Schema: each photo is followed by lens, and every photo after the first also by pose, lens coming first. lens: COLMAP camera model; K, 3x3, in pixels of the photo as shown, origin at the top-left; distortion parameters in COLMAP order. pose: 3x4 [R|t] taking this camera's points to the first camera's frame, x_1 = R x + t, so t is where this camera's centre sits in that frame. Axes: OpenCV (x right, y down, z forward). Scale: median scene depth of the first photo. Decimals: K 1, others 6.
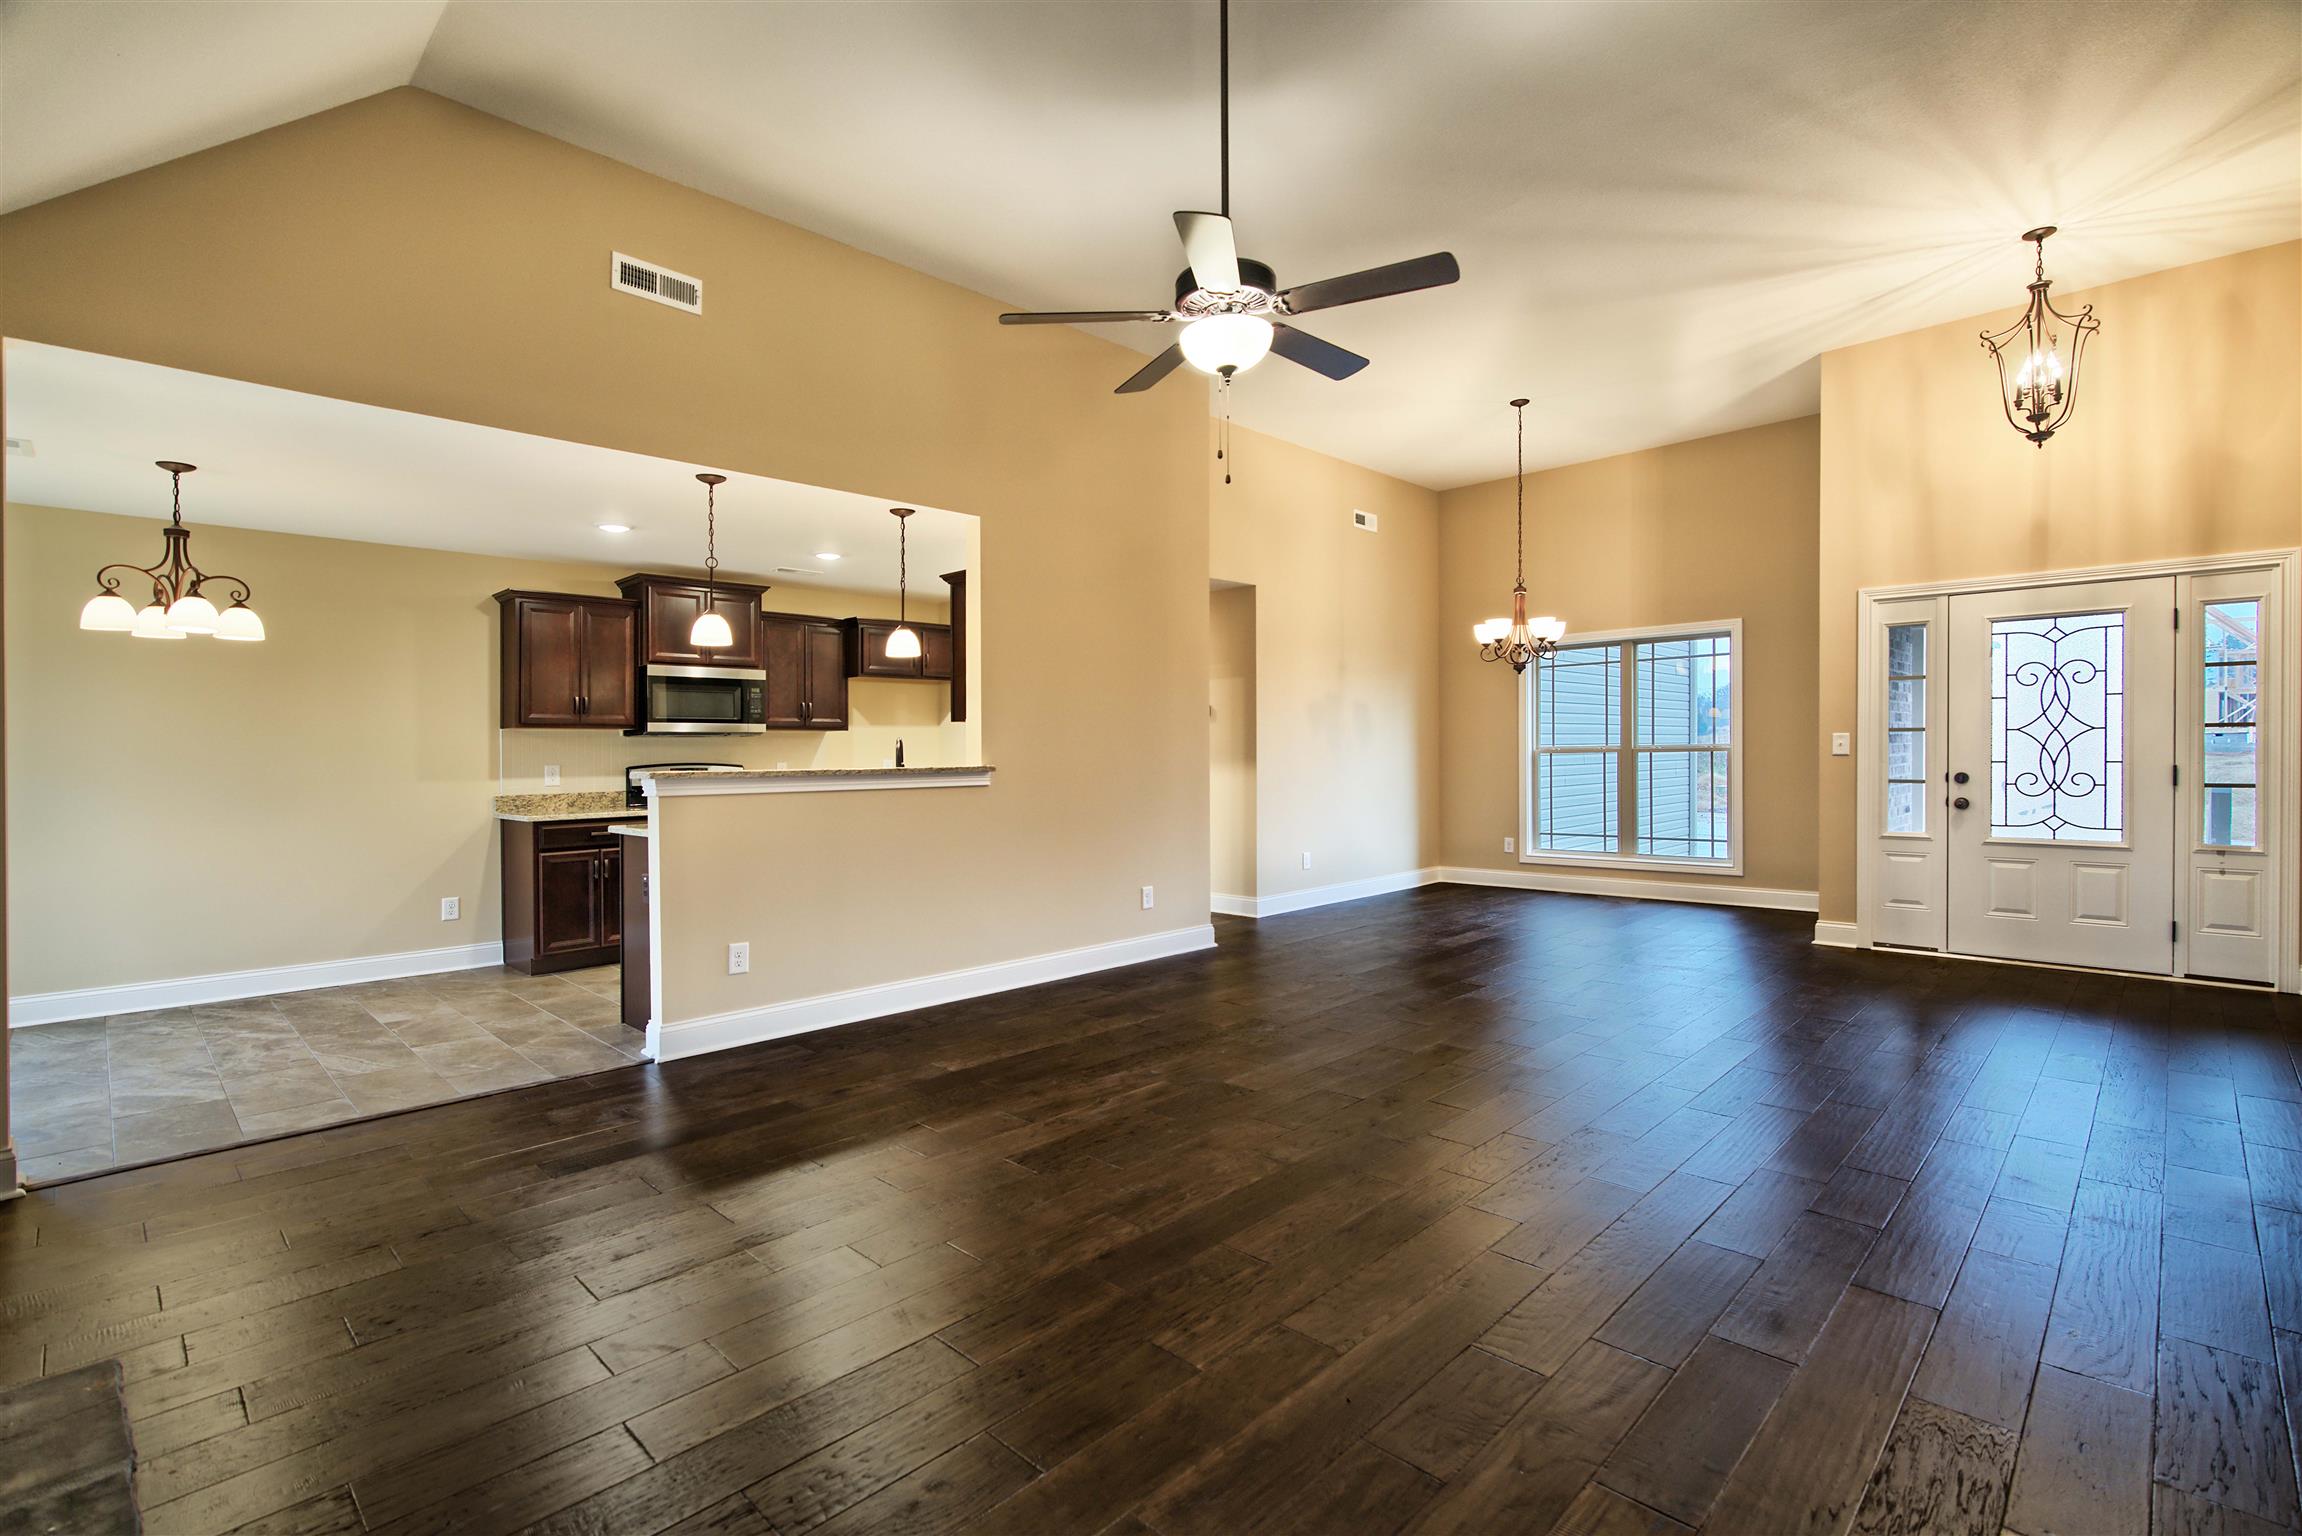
lens RADIAL K [[1049.9, 0, 1127.2], [0, 1049.9, 768.9], [0, 0, 1]] dist [0.000712, -0.000357]
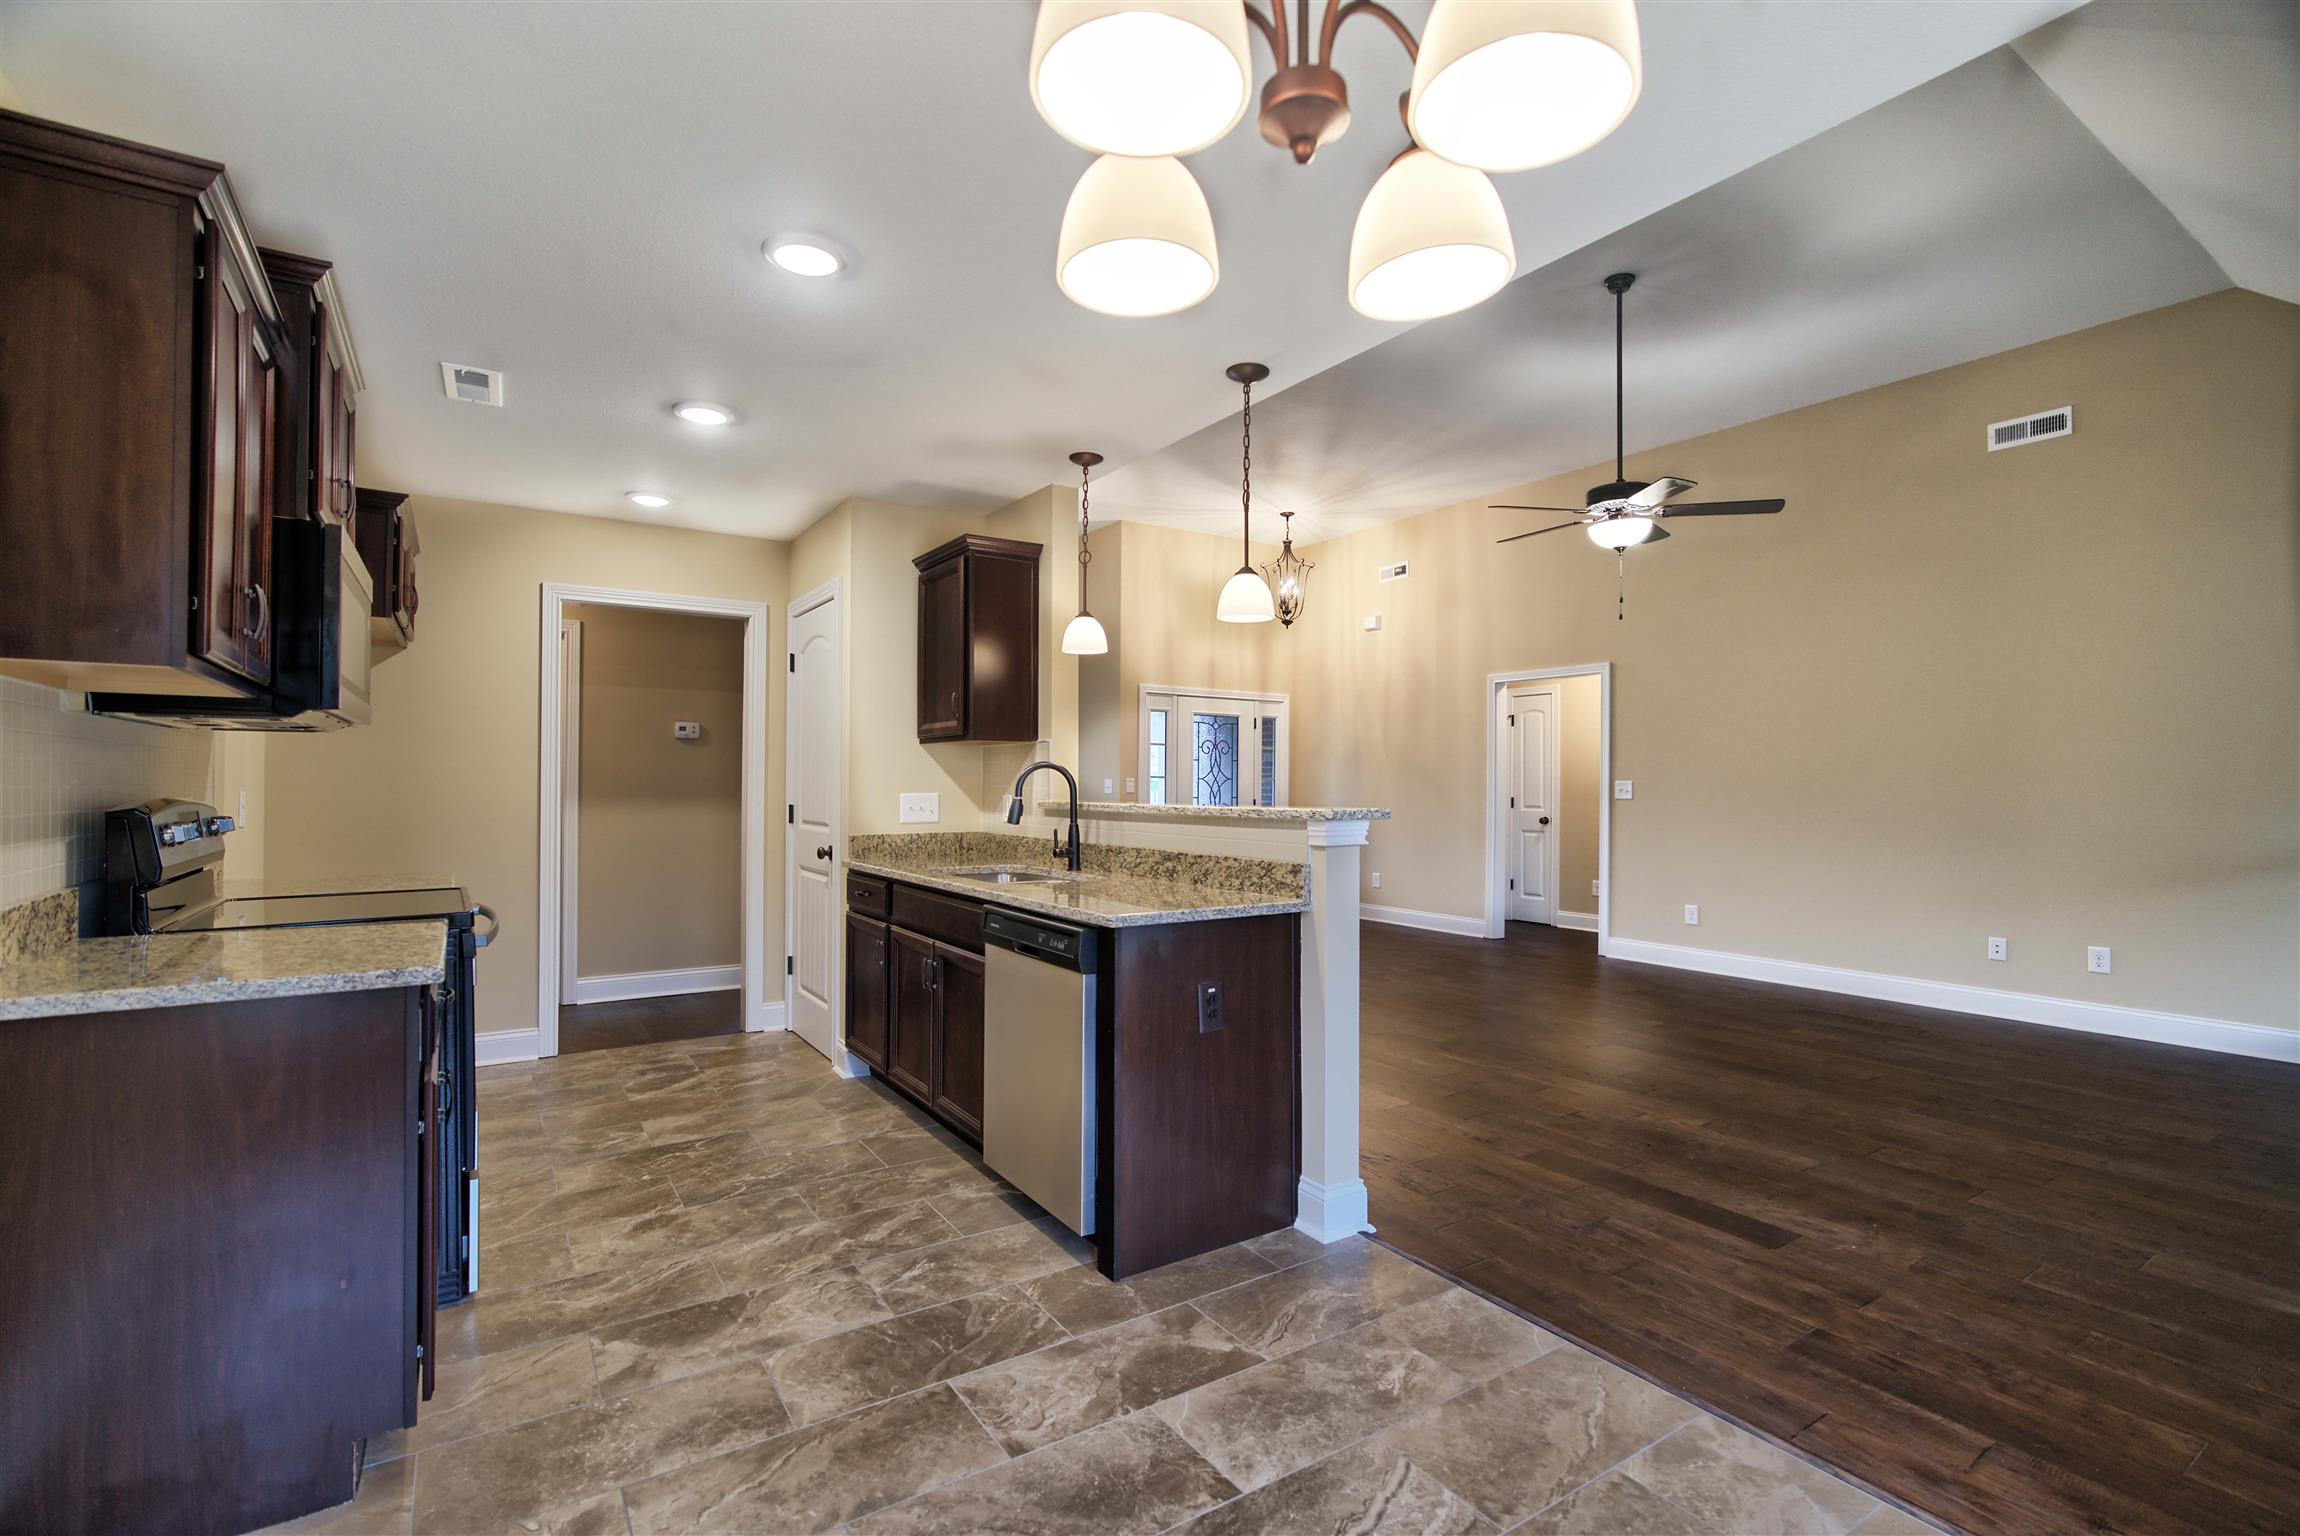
lens RADIAL K [[1049.0, 0, 1141.5], [0, 1049.0, 781.2], [0, 0, 1]] dist [0.000712, -0.000357]
pose [[0.202538, 0.016451, 0.979136, -1.008052], [0.006777, 0.999811, -0.018200, -0.003468], [-0.979251, 0.010321, 0.202388, 0.878443]]
